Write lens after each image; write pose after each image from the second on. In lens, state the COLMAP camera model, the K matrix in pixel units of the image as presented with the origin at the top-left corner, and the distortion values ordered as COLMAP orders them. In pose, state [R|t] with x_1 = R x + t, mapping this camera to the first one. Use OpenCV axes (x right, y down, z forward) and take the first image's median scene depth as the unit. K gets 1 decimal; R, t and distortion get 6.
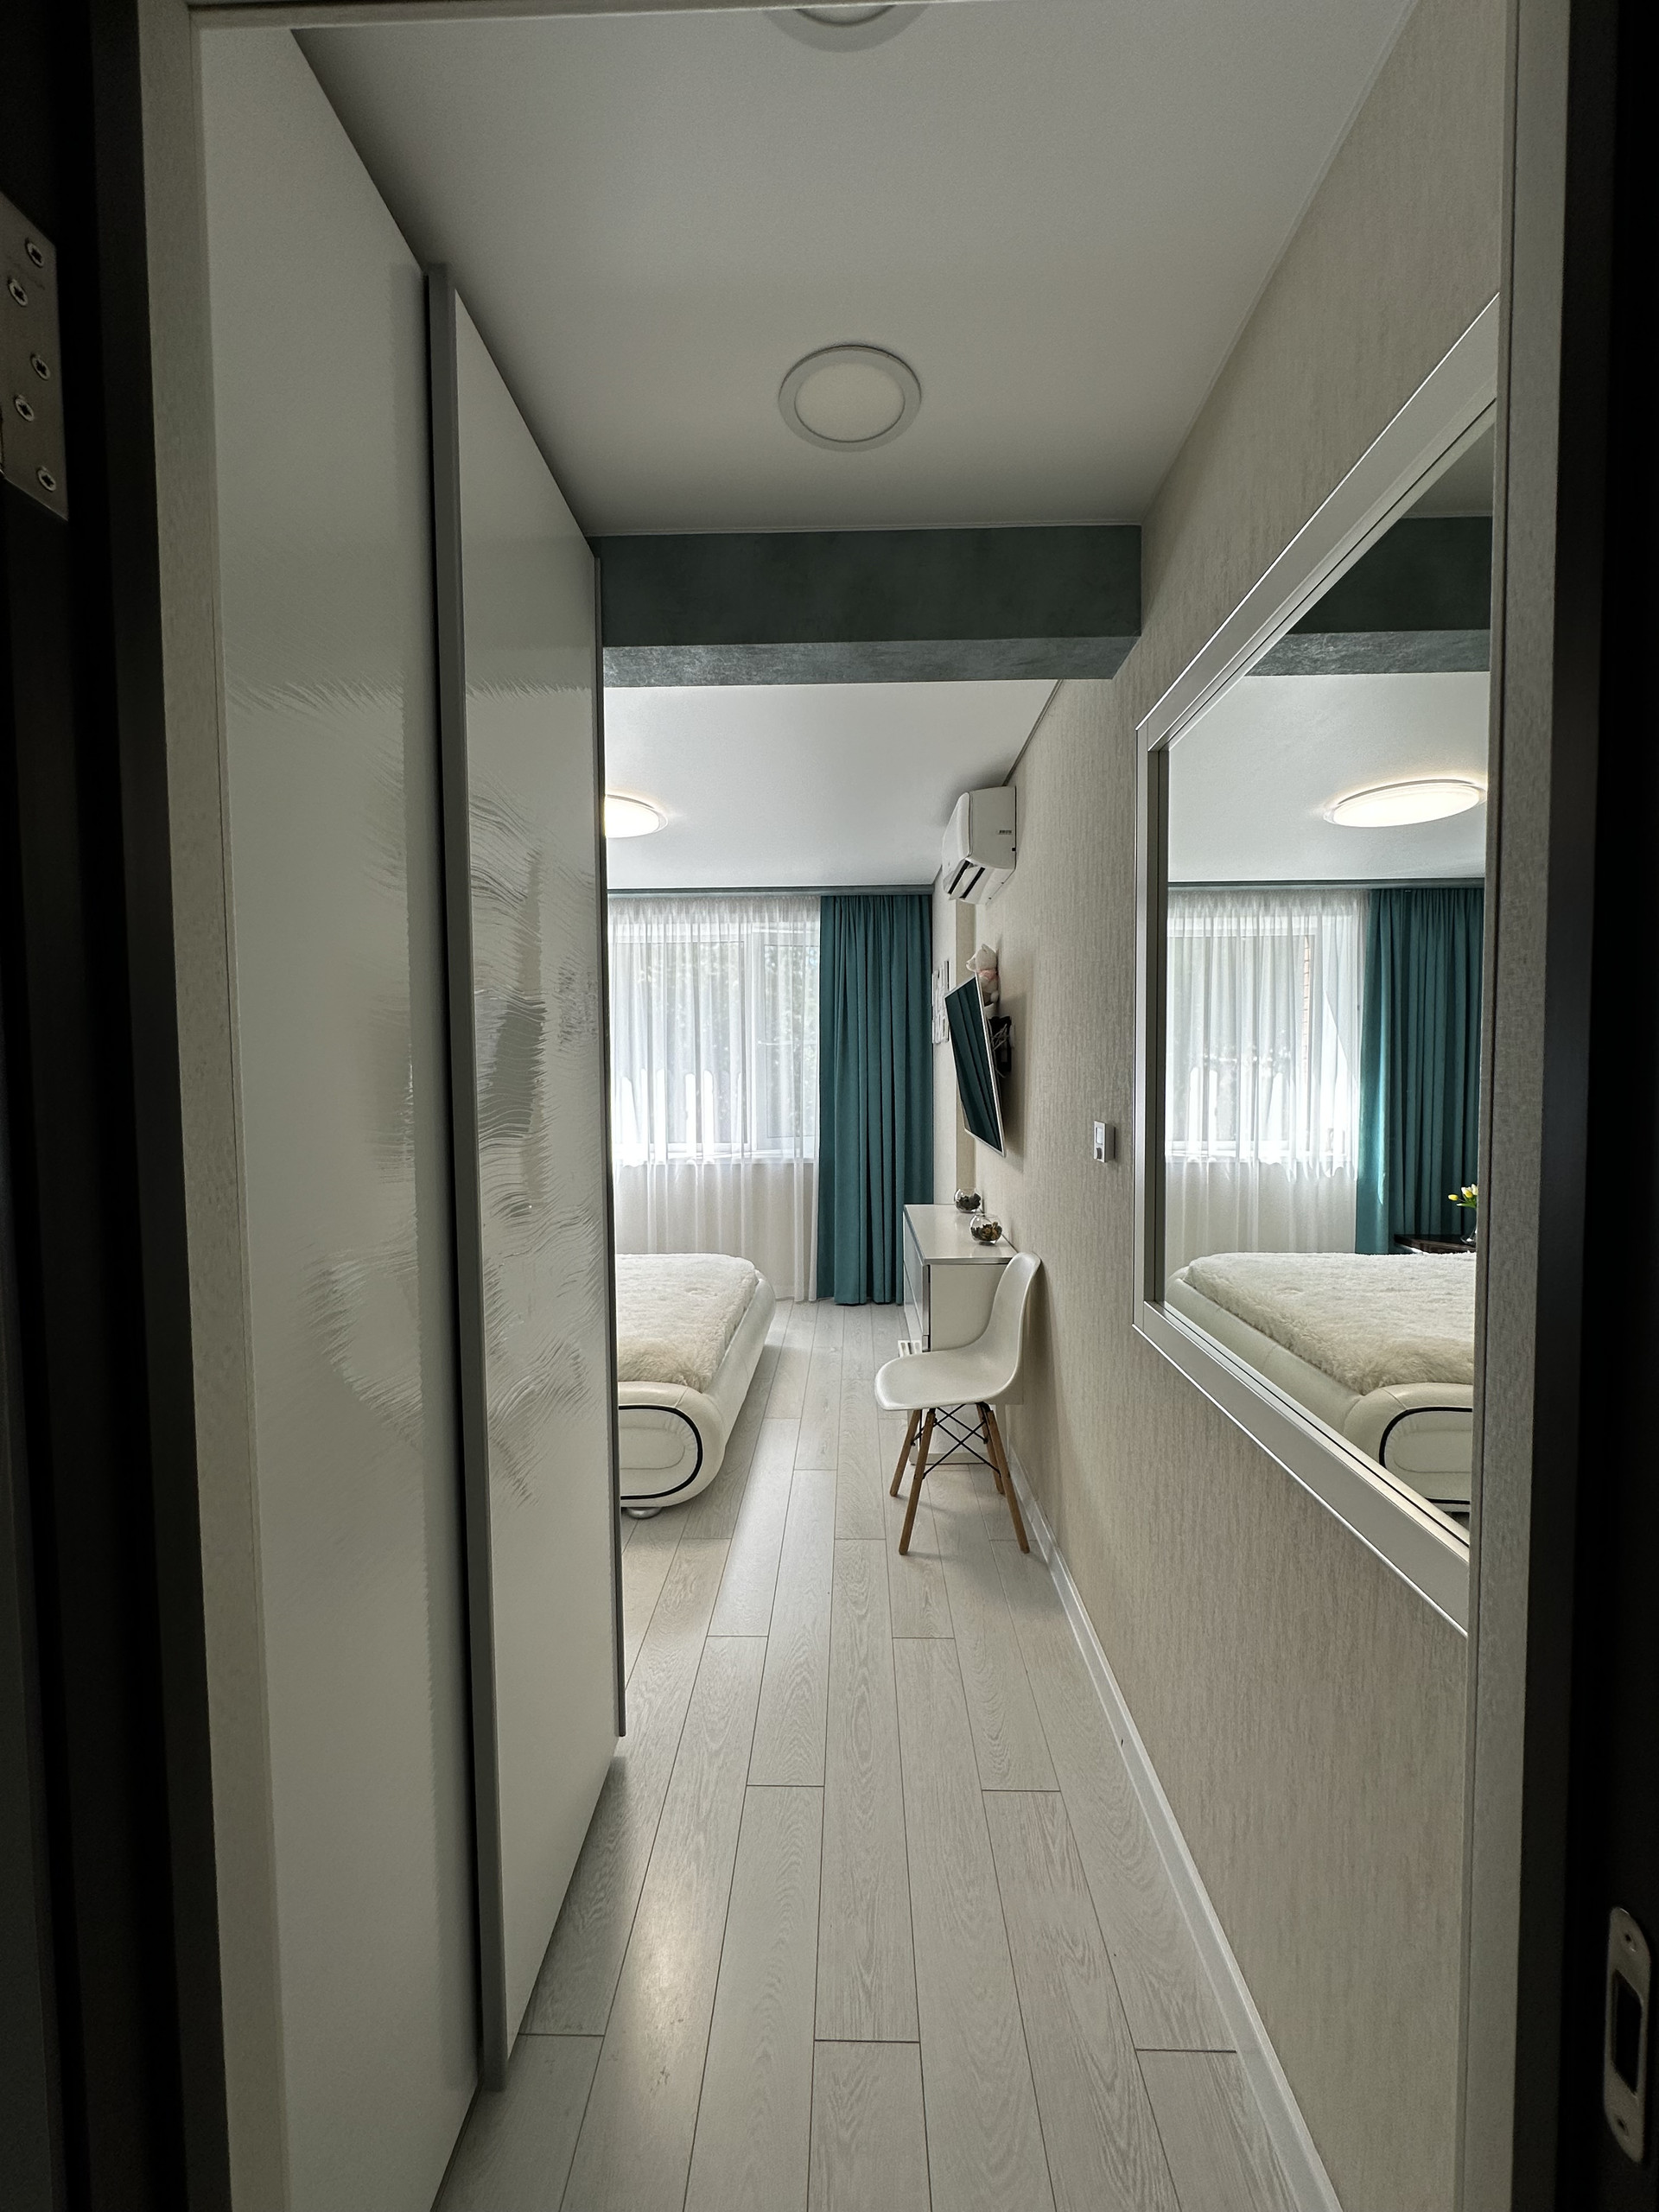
lens RADIAL K [[884.6, 0, 834.1], [0, 884.6, 1104.8], [0, 0, 1]] dist [-0.001407, 0.000148]
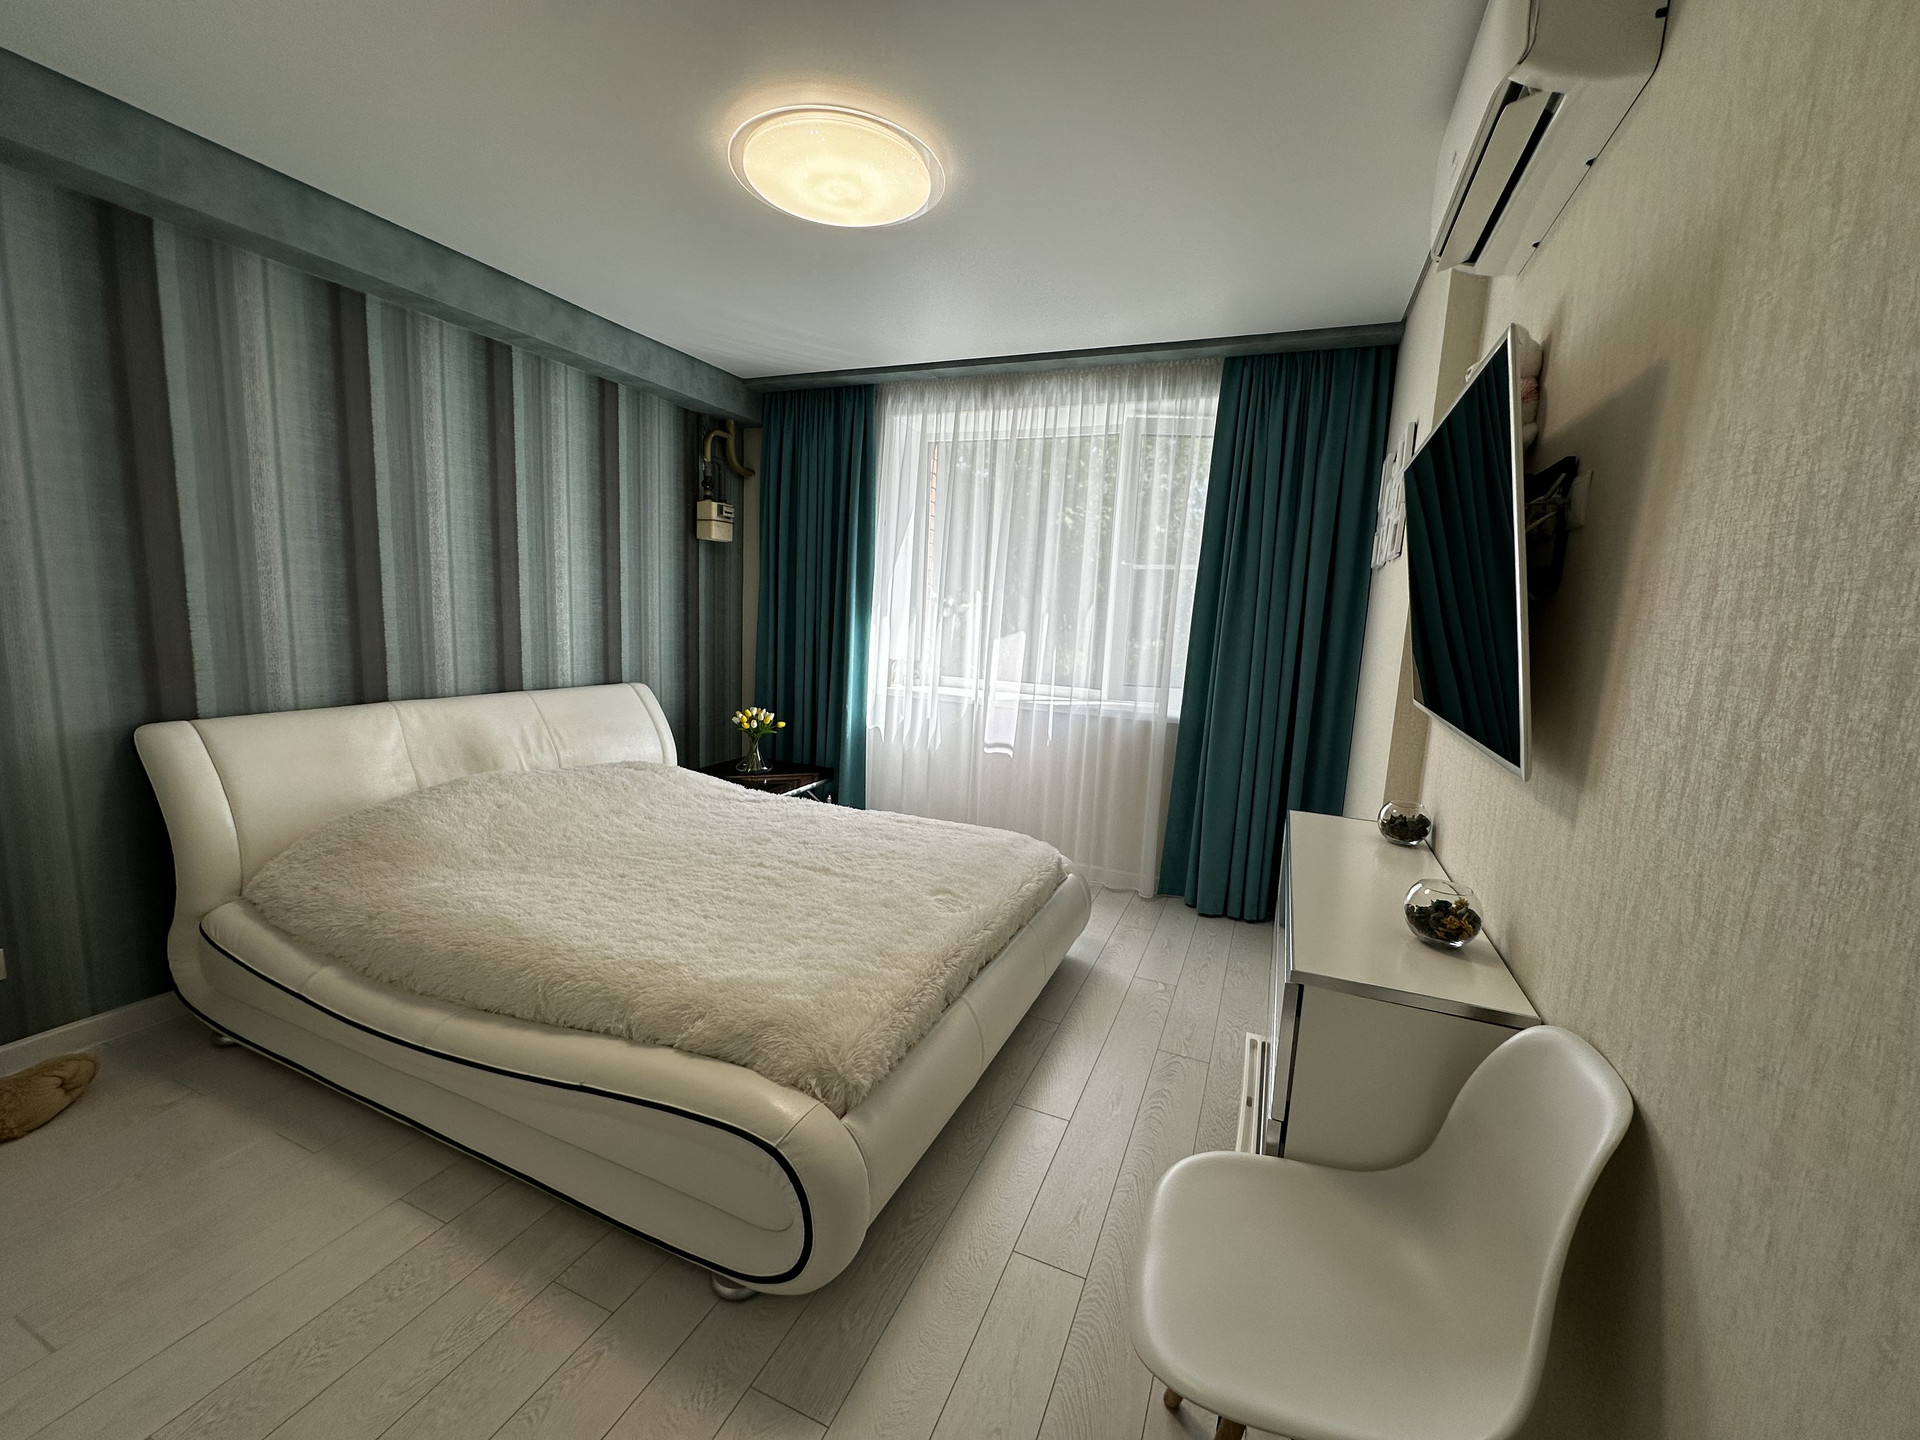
lens RADIAL K [[767.8, 0, 956.2], [0, 767.8, 716.0], [0, 0, 1]] dist [-0.001407, 0.000148]
pose [[0.926356, 0.103720, -0.362086, 0.069921], [-0.072310, 0.992428, 0.099283, 0.011462], [0.369642, -0.065789, 0.926842, 0.558576]]
